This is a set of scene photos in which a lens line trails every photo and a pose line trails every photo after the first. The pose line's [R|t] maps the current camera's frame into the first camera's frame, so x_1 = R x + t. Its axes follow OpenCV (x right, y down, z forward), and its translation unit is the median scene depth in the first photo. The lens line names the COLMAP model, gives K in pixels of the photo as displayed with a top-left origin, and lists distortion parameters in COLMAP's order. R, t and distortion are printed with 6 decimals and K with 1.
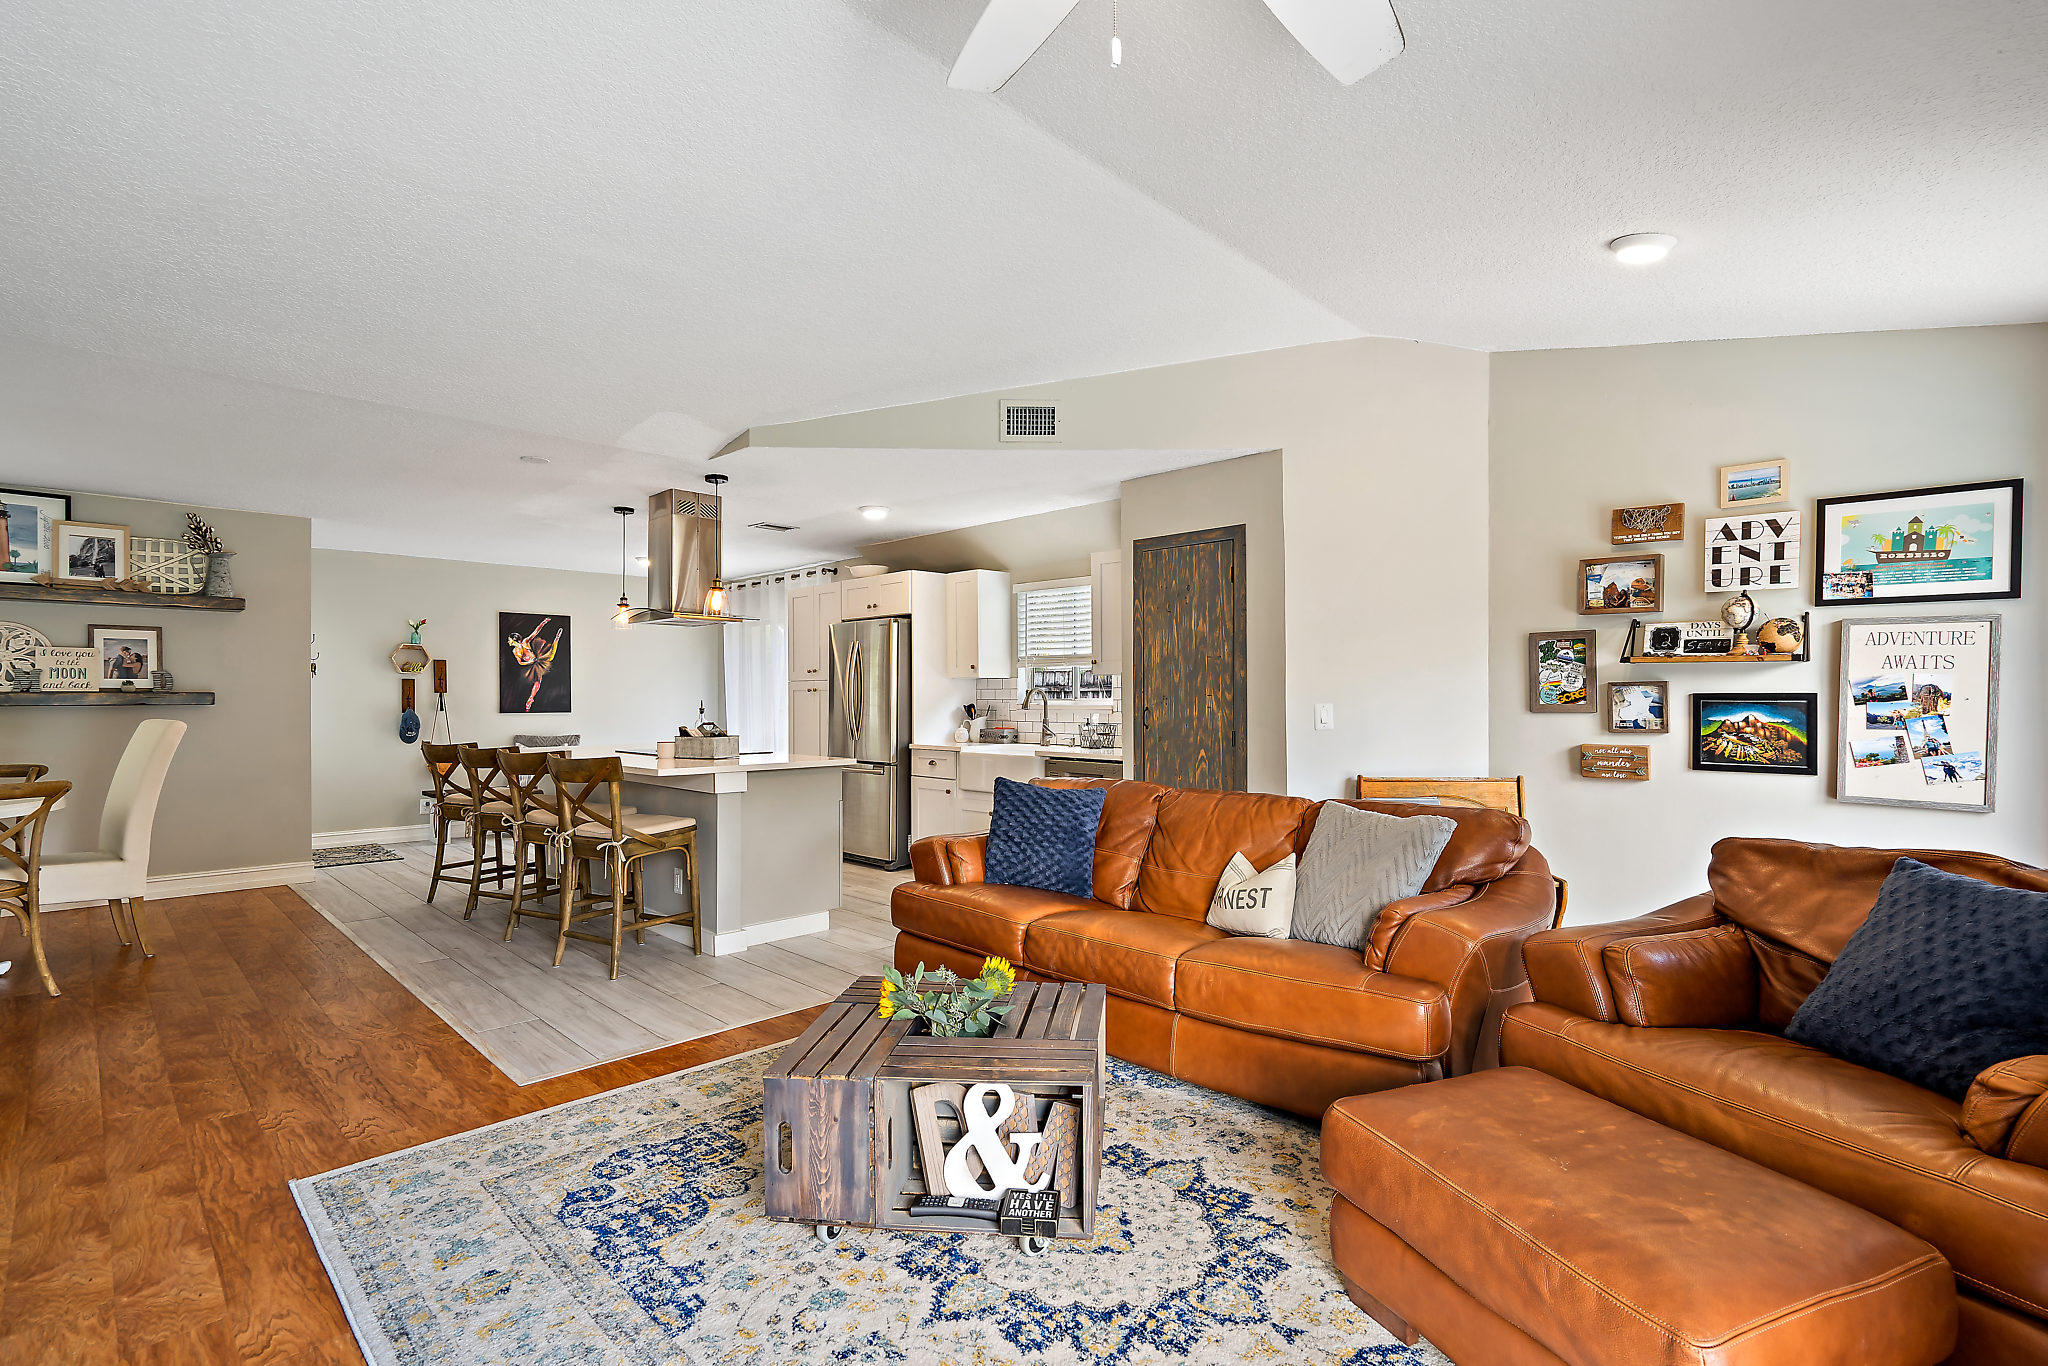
lens RADIAL K [[955.4, 0, 1082.1], [0, 955.4, 734.3], [0, 0, 1]] dist [-0.011063, 0.004438]
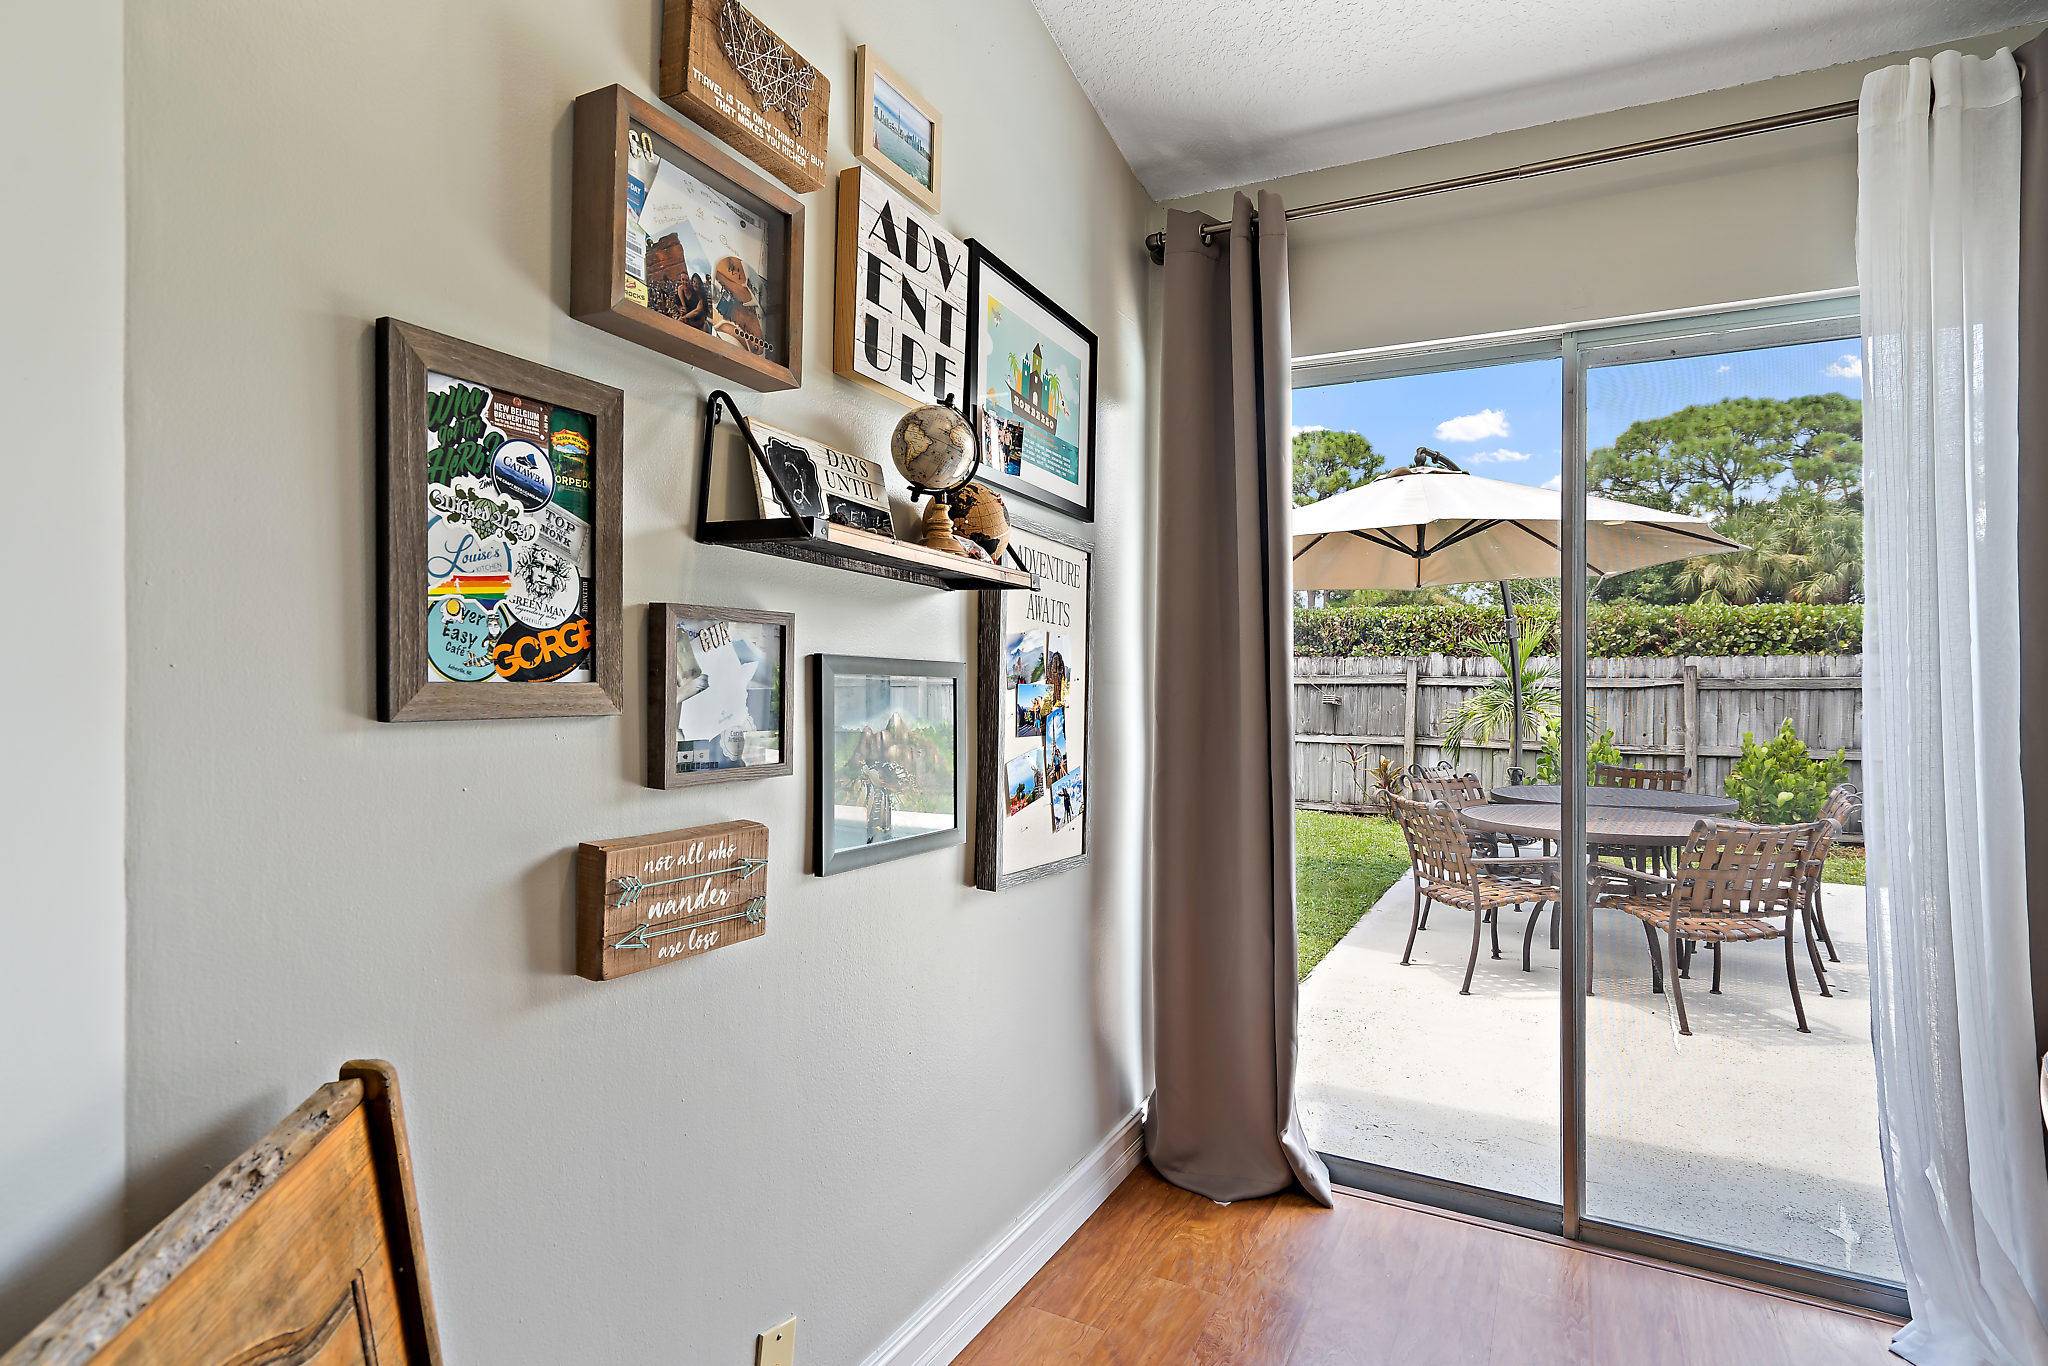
lens RADIAL K [[1098.0, 0, 995.4], [0, 1098.0, 681.4], [0, 0, 1]] dist [0.038918, -0.000401]
pose [[-0.242159, 0.005810, 0.970219, 0.217494], [0.021708, 0.999764, -0.000568, -0.028449], [-0.969994, 0.020924, -0.242229, 0.941874]]
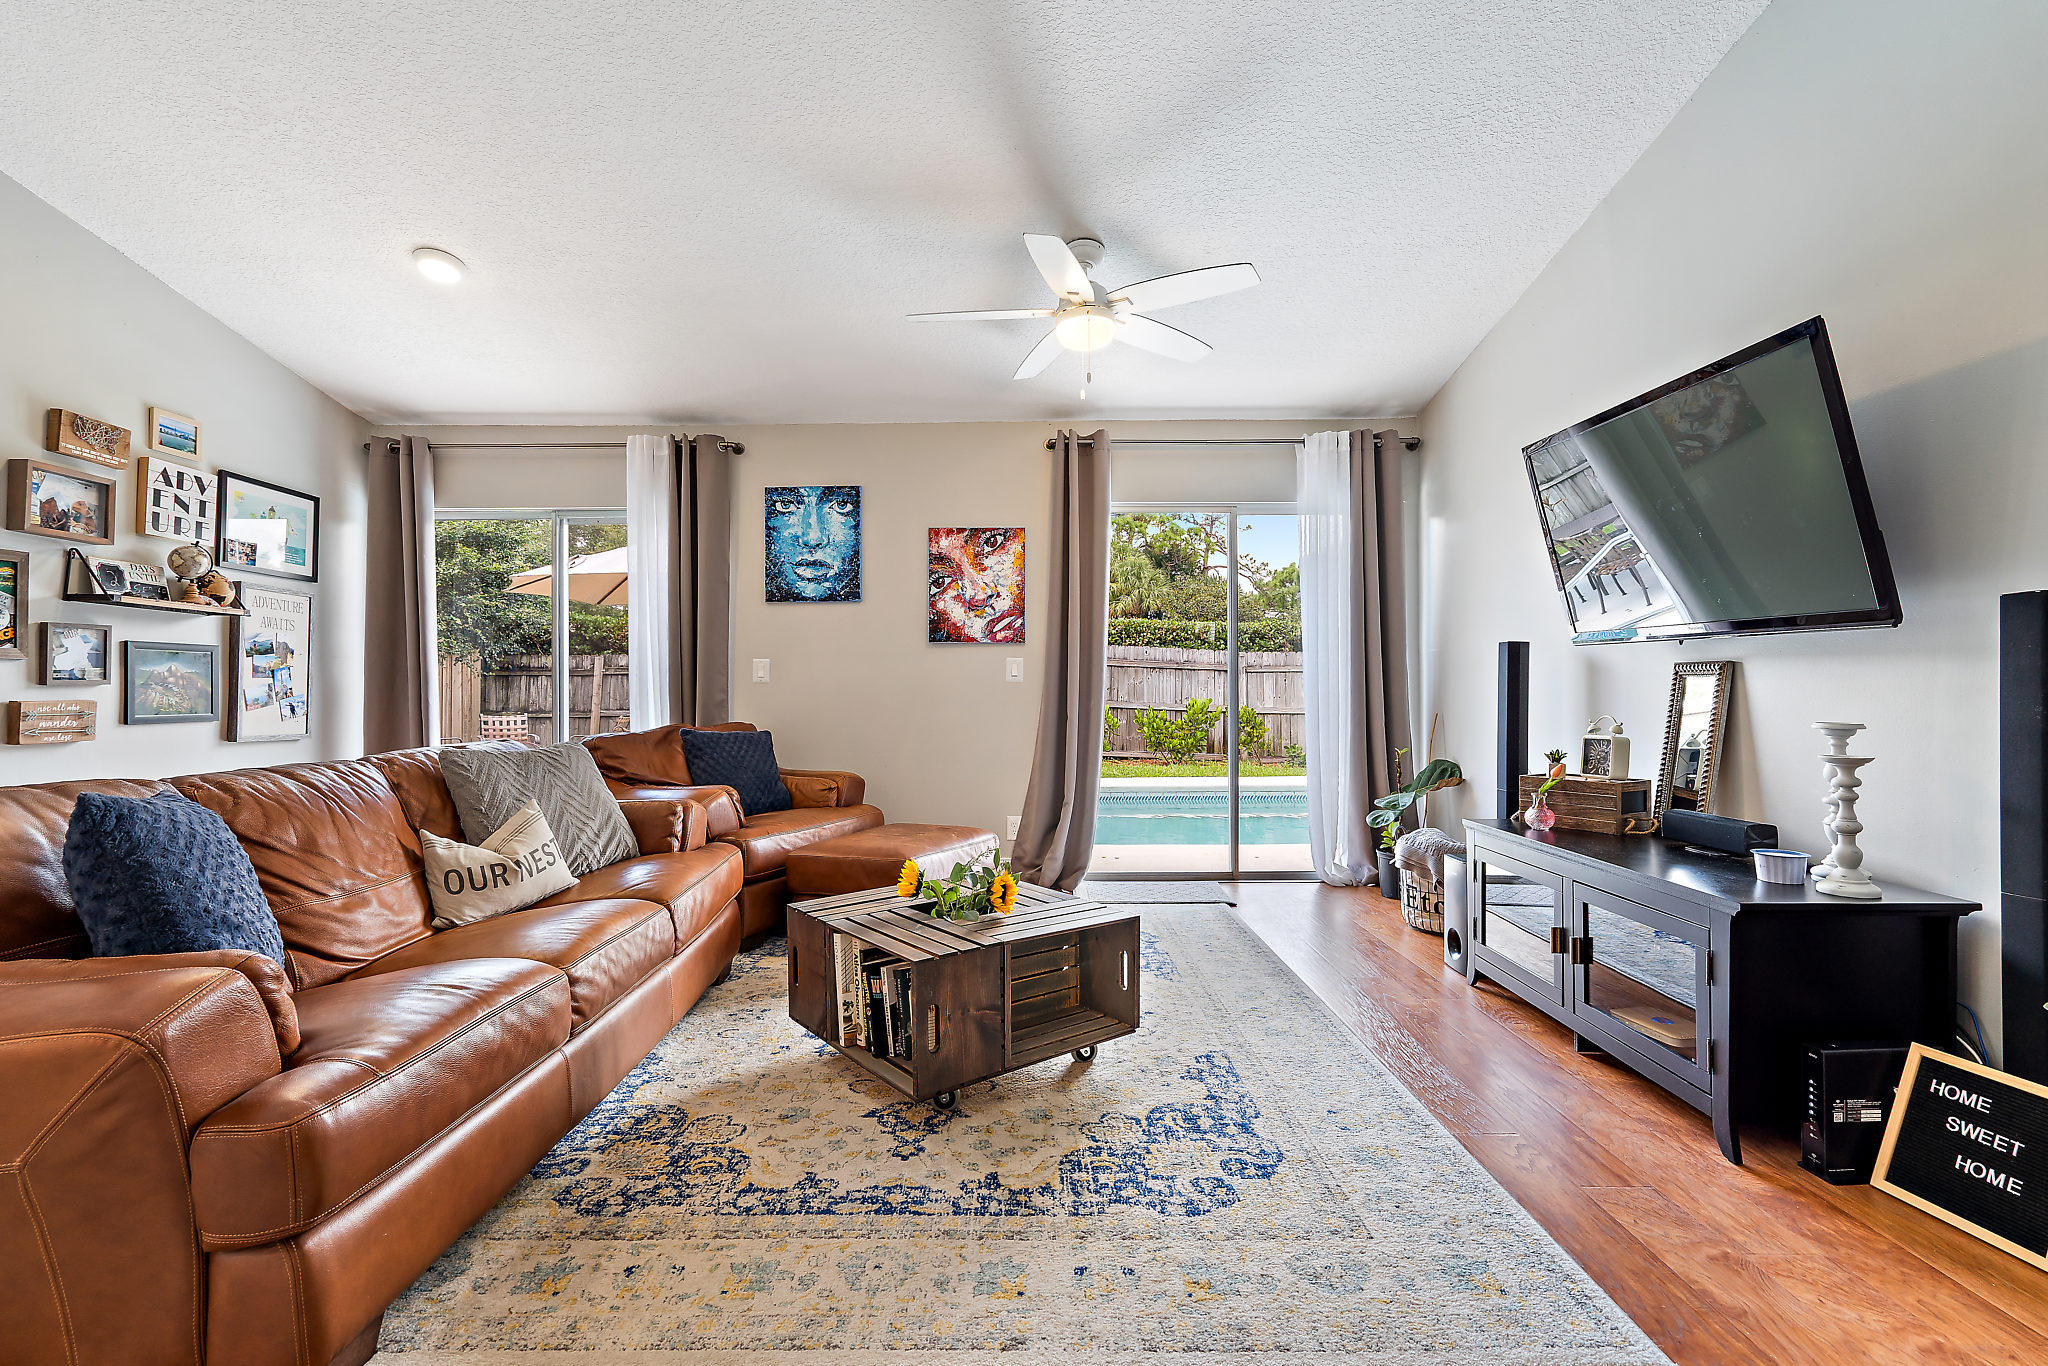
lens RADIAL K [[955.4, 0, 986.4], [0, 955.4, 656.1], [0, 0, 1]] dist [-0.011063, 0.004438]
pose [[-0.652383, 0.029475, 0.757316, -0.526804], [0.036073, 0.999319, -0.007820, 0.007355], [-0.757030, 0.022217, -0.653002, 0.884239]]
